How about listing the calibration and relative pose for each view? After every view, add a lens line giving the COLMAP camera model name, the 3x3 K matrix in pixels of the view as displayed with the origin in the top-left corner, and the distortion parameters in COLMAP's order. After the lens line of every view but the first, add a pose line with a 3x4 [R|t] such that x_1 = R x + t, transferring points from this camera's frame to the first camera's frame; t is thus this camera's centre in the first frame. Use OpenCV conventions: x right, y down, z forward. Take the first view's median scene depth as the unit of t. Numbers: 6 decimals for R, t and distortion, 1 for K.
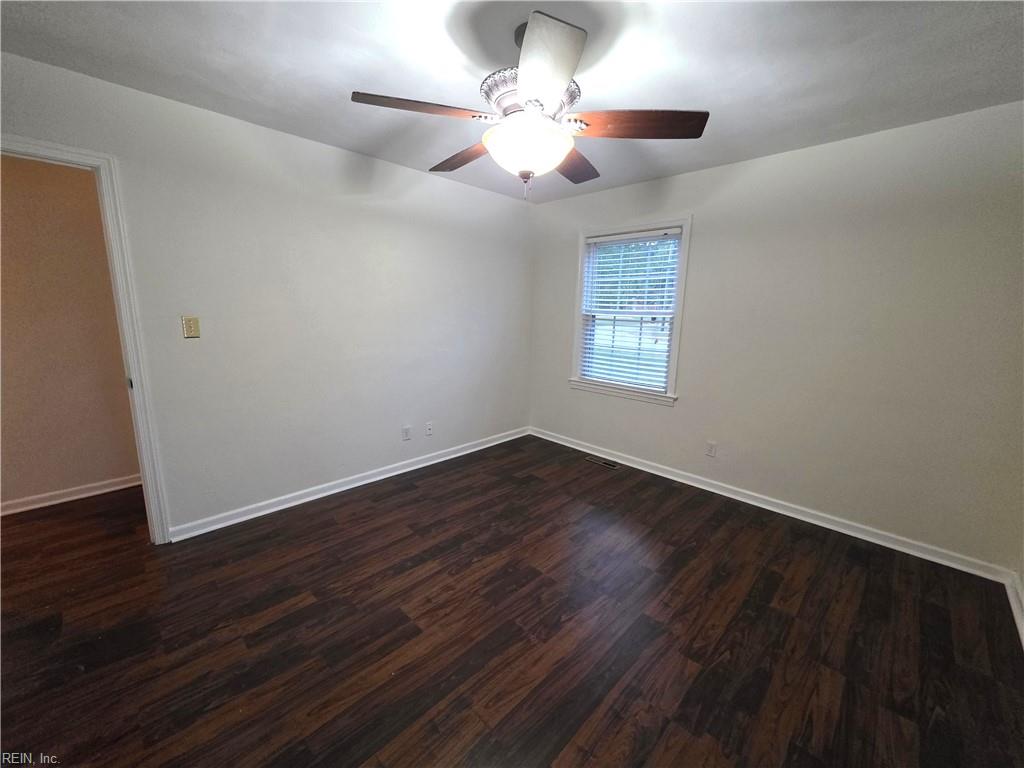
lens RADIAL K [[407.0, 0, 511.8], [0, 407.0, 381.8], [0, 0, 1]] dist [0.004659, 0.000415]
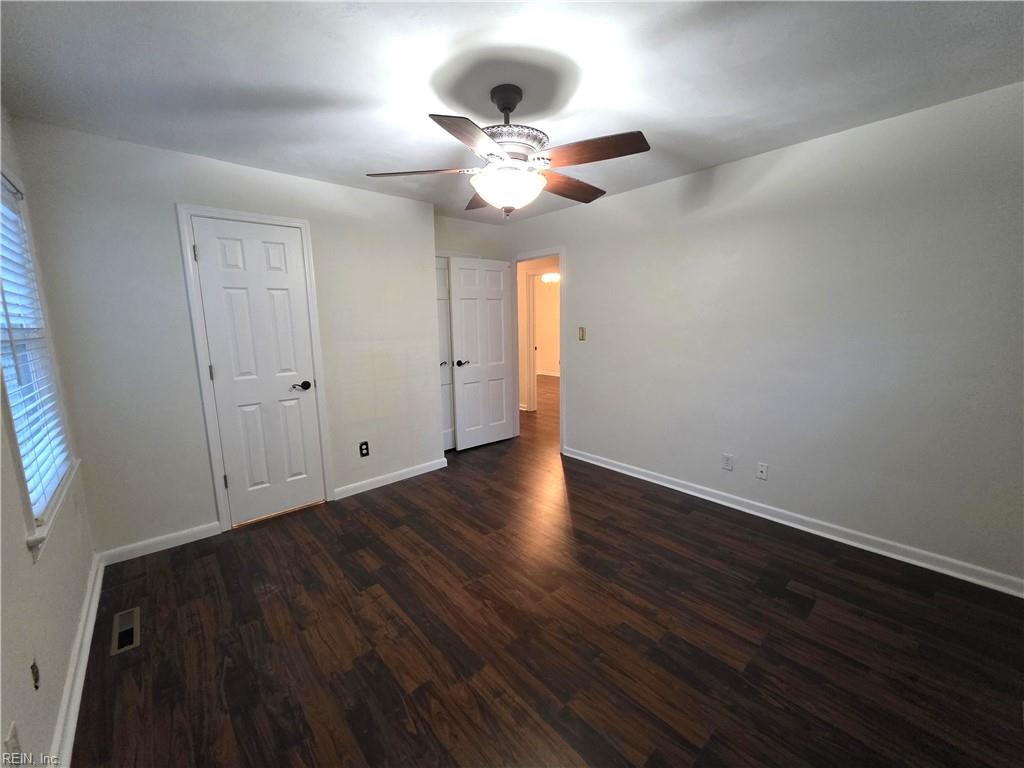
lens RADIAL K [[407.0, 0, 510.4], [0, 407.0, 382.9], [0, 0, 1]] dist [0.004659, 0.000415]
pose [[-0.061916, 0.136914, -0.988646, 1.018107], [-0.167252, 0.975117, 0.145514, -0.147474], [0.983968, 0.174363, -0.037476, 0.903199]]
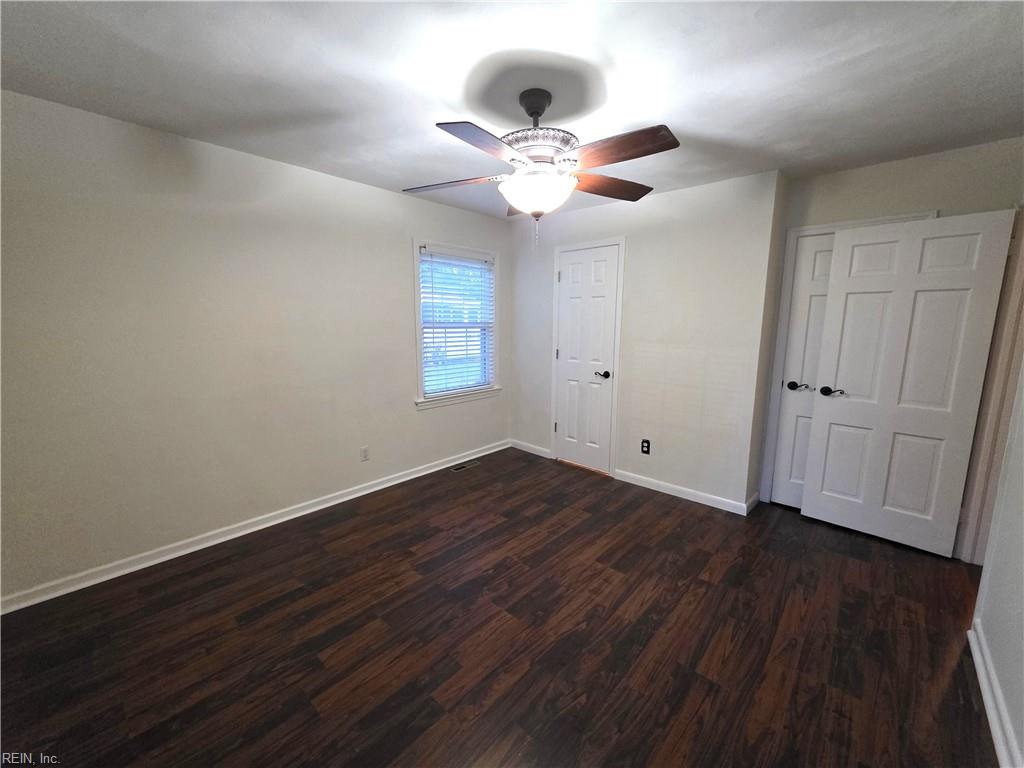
lens RADIAL K [[407.0, 0, 509.7], [0, 407.0, 383.3], [0, 0, 1]] dist [0.004659, 0.000415]
pose [[-0.998932, -0.020962, -0.041179, 0.120682], [-0.033572, 0.941588, 0.335088, -0.348800], [0.031750, 0.336113, -0.941286, 1.796146]]
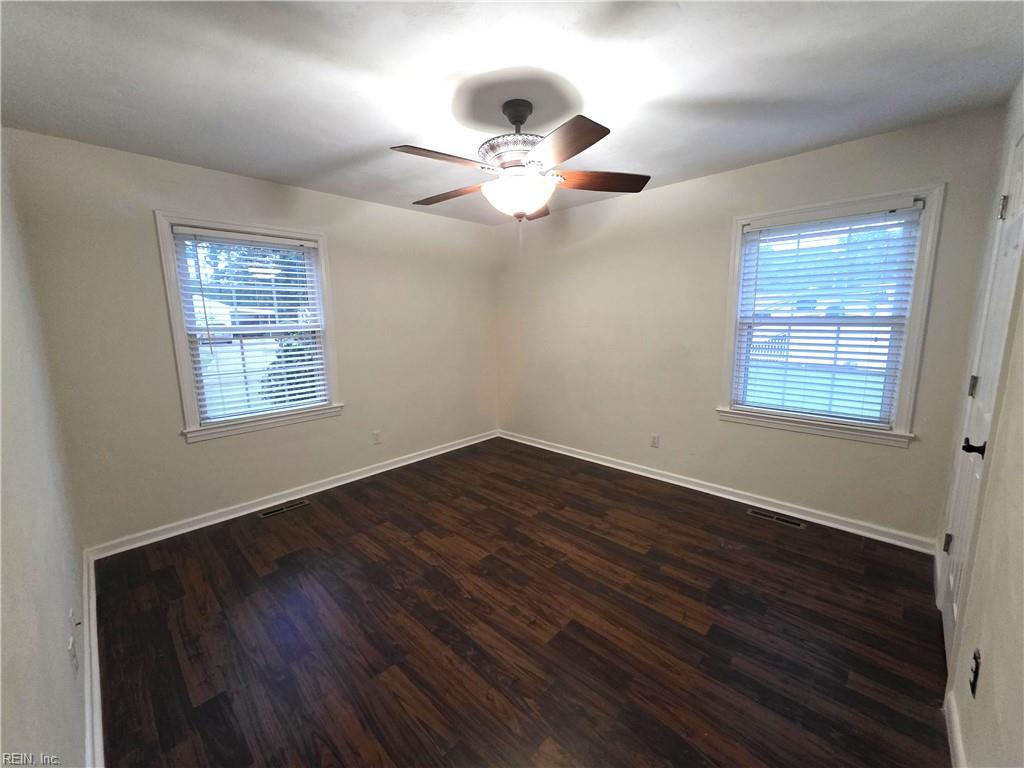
lens RADIAL K [[407.0, 0, 511.1], [0, 407.0, 381.7], [0, 0, 1]] dist [0.004659, 0.000415]
pose [[-0.019555, -0.177700, 0.983890, -1.009663], [0.197359, 0.964030, 0.178035, -0.194393], [-0.980136, 0.197661, 0.016219, 0.875840]]
